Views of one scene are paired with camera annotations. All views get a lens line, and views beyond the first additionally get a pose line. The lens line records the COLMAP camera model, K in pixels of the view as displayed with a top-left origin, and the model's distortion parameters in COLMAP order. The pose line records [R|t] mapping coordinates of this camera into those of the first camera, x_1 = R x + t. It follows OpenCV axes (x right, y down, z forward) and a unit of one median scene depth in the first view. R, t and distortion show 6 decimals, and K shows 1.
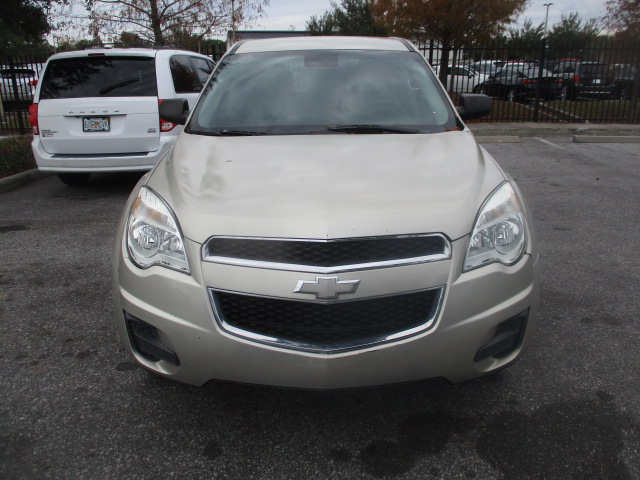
lens RADIAL K [[531.4, 0, 325.8], [0, 531.4, 244.8], [0, 0, 1]] dist [-0.018054, -0.011800]
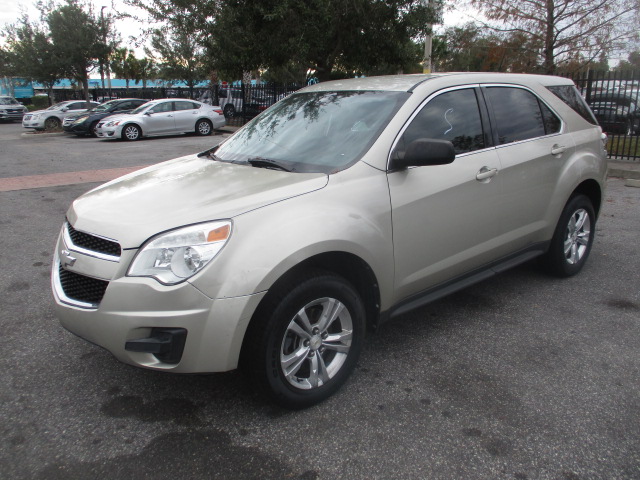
lens RADIAL K [[531.4, 0, 318.6], [0, 531.4, 238.0], [0, 0, 1]] dist [-0.018054, -0.011800]
pose [[0.653122, 0.203595, -0.729370, 1.226159], [-0.237114, 0.969727, 0.058362, -0.185115], [0.719173, 0.134827, 0.681625, 0.367232]]
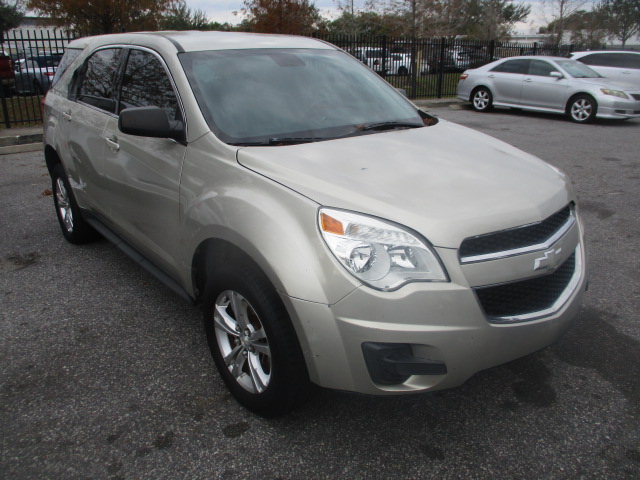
lens RADIAL K [[531.4, 0, 326.2], [0, 531.4, 236.0], [0, 0, 1]] dist [-0.018054, -0.011800]
pose [[0.773019, -0.199803, 0.602097, -0.854027], [0.195381, 0.977955, 0.073685, -0.123408], [-0.603546, 0.060679, 0.795016, 0.280564]]
